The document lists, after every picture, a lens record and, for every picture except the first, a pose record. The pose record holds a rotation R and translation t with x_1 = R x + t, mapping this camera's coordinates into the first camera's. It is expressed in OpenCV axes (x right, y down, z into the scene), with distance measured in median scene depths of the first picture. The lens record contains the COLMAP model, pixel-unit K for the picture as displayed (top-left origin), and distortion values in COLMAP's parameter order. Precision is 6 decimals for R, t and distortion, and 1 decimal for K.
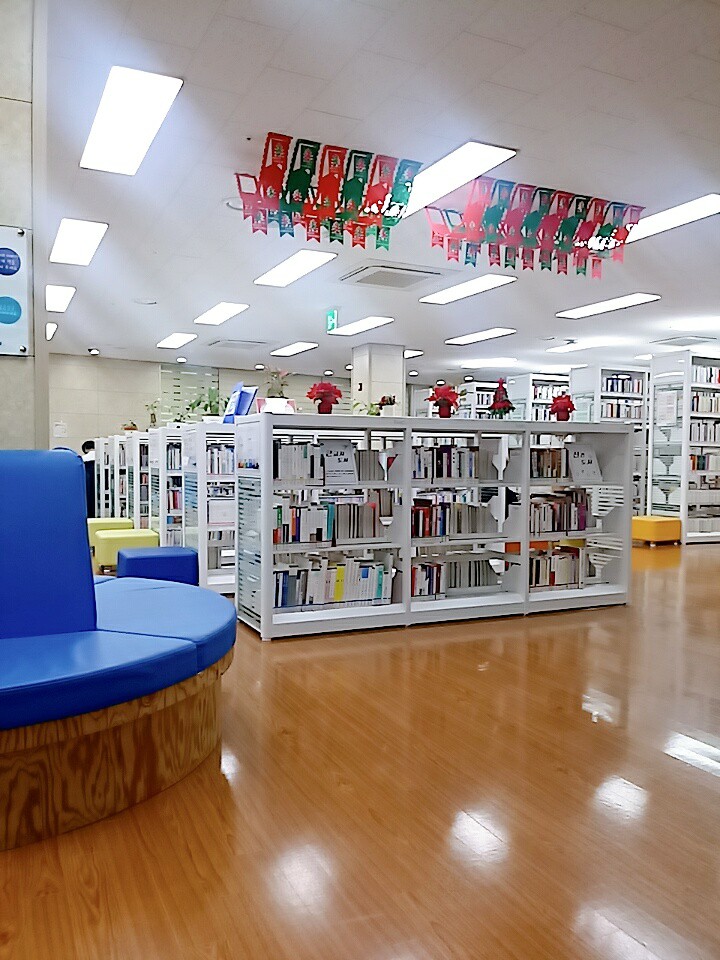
lens RADIAL K [[783.9, 0, 361.7], [0, 783.9, 482.3], [0, 0, 1]] dist [0.024348, -0.059468]
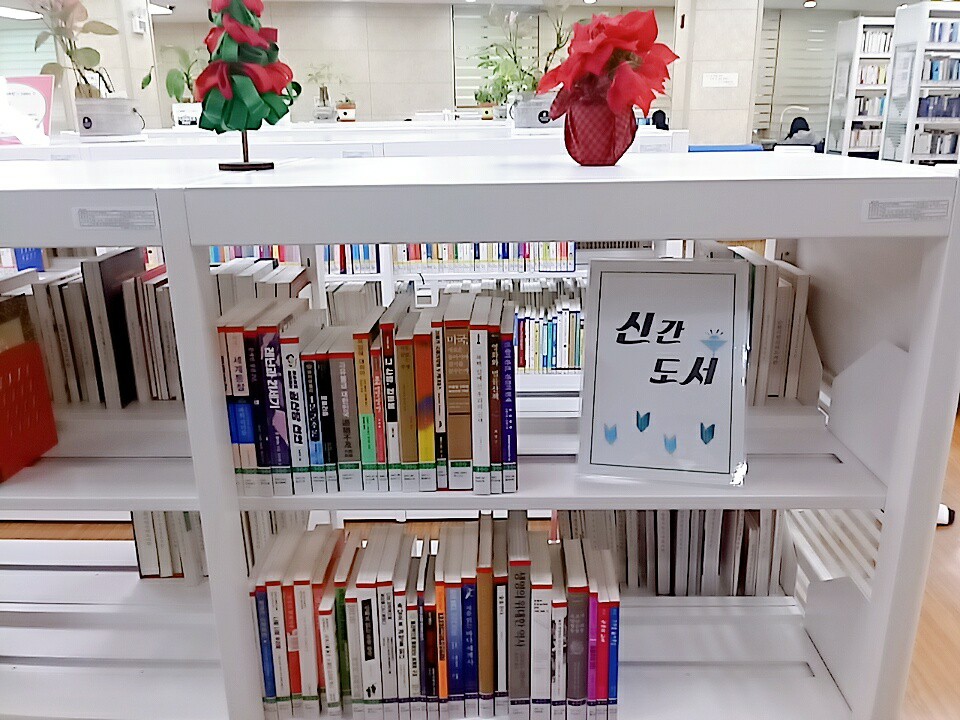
lens RADIAL K [[783.9, 0, 481.0], [0, 783.9, 357.2], [0, 0, 1]] dist [0.024348, -0.059468]
pose [[0.893404, 0.122763, -0.432155, 0.203253], [-0.002411, 0.963236, 0.268644, -0.050897], [0.449247, -0.238966, 0.860856, 0.505549]]
